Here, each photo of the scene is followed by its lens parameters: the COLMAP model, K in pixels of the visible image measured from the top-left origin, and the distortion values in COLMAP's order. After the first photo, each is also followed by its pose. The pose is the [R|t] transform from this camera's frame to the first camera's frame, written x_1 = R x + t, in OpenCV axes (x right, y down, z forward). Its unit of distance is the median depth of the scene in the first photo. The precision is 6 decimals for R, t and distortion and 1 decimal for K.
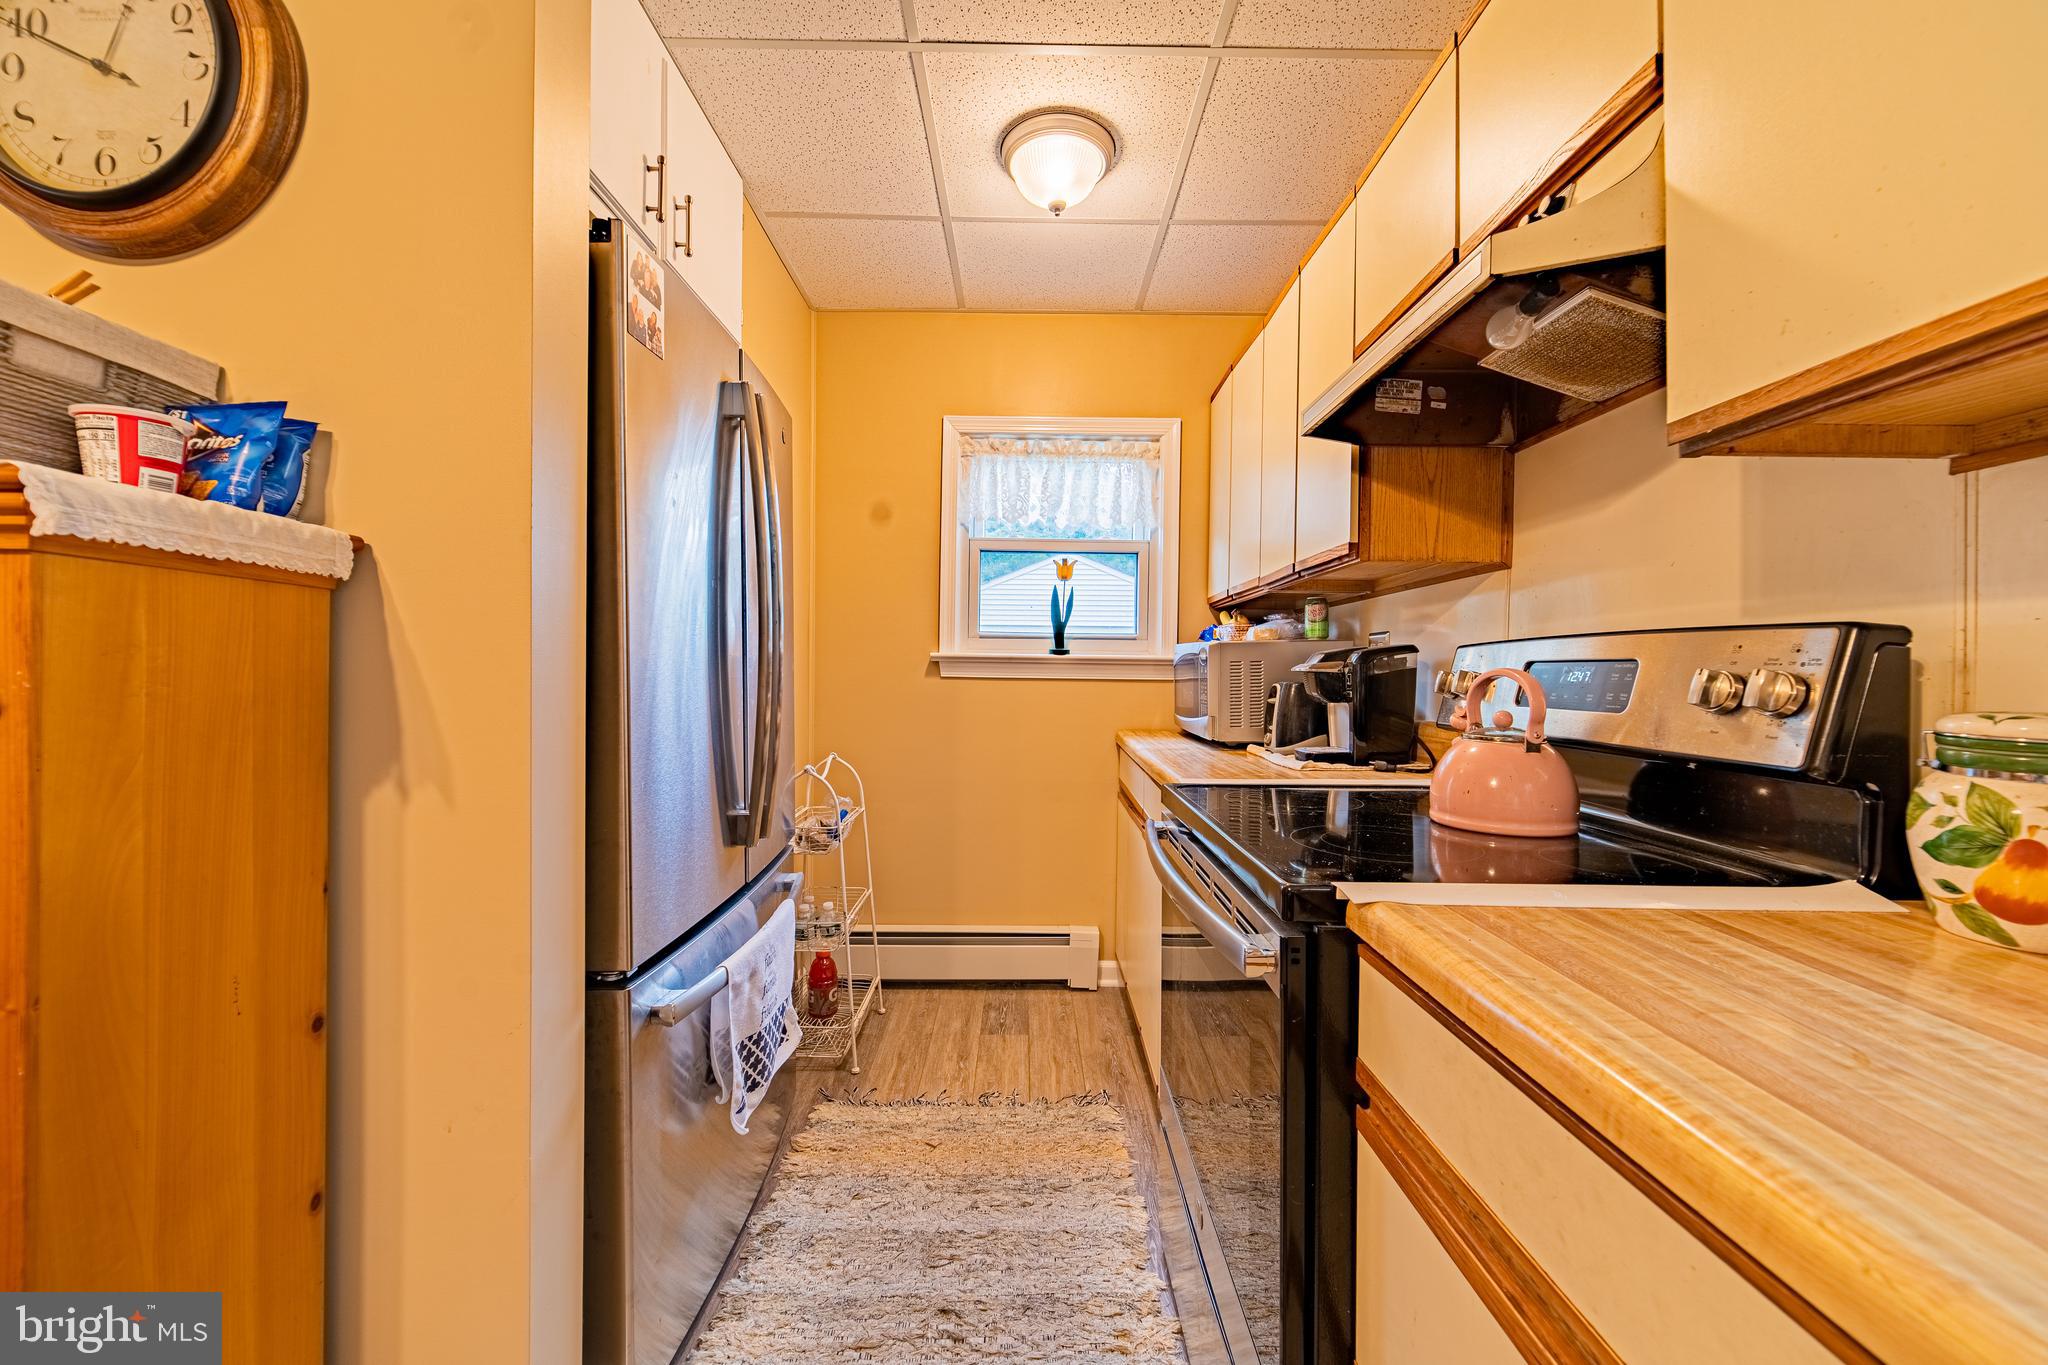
lens RADIAL K [[790.3, 0, 1024.0], [0, 790.3, 682.5], [0, 0, 1]] dist [-0.002054, 0.000101]
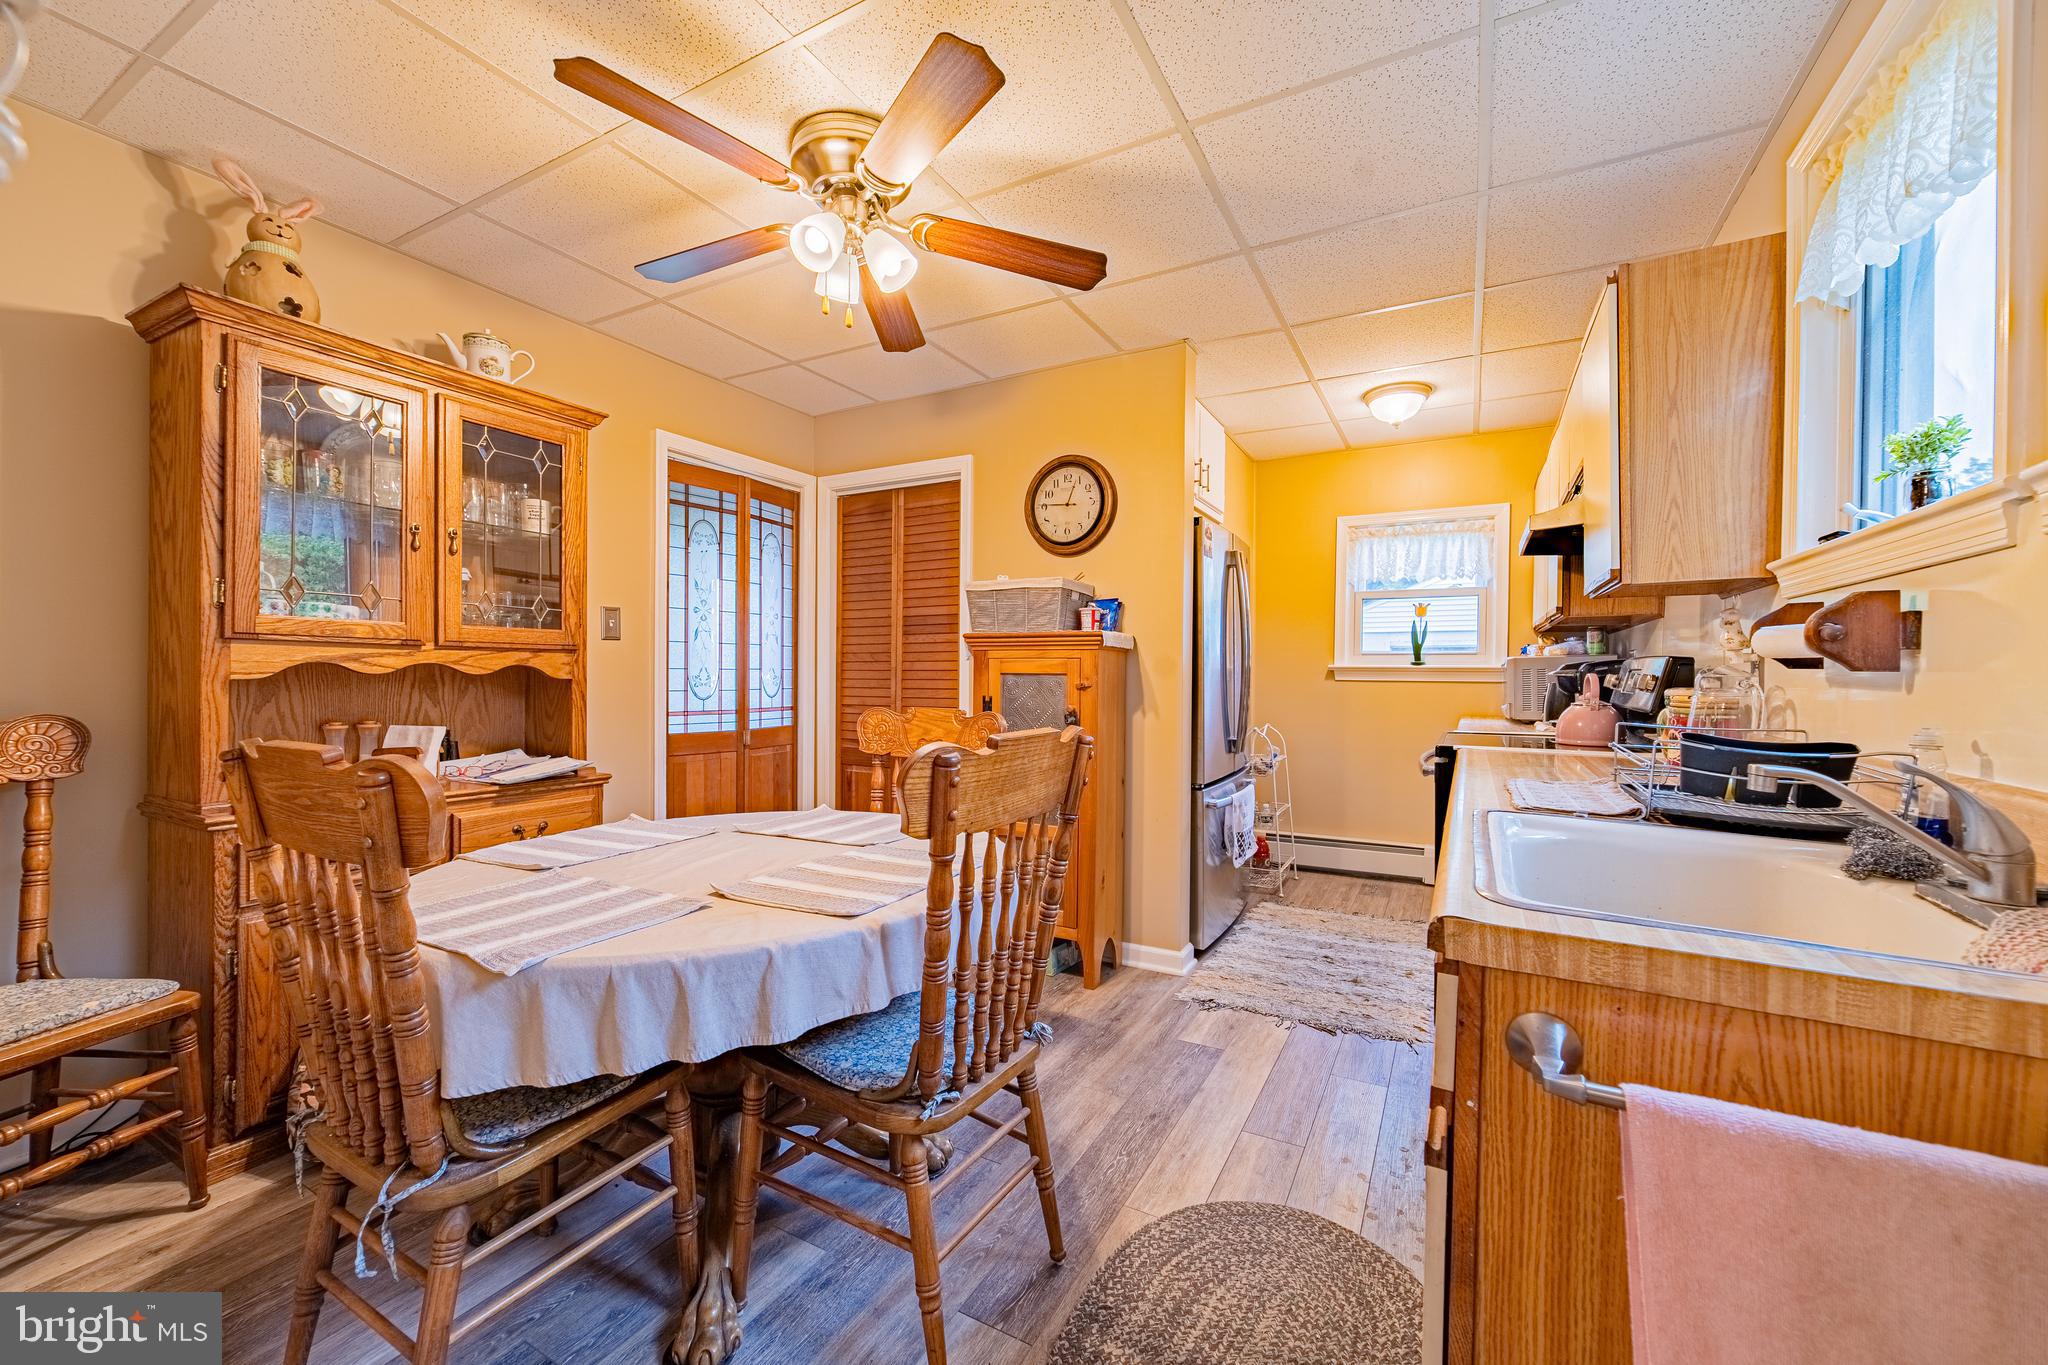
lens RADIAL K [[806.3, 0, 1024.0], [0, 806.3, 682.5], [0, 0, 1]] dist [-0.000749, 0.000180]
pose [[0.877278, 0.001375, -0.479981, 0.177524], [-0.004873, 0.999970, -0.006041, 0.015587], [0.479958, 0.007638, 0.877258, -1.037880]]
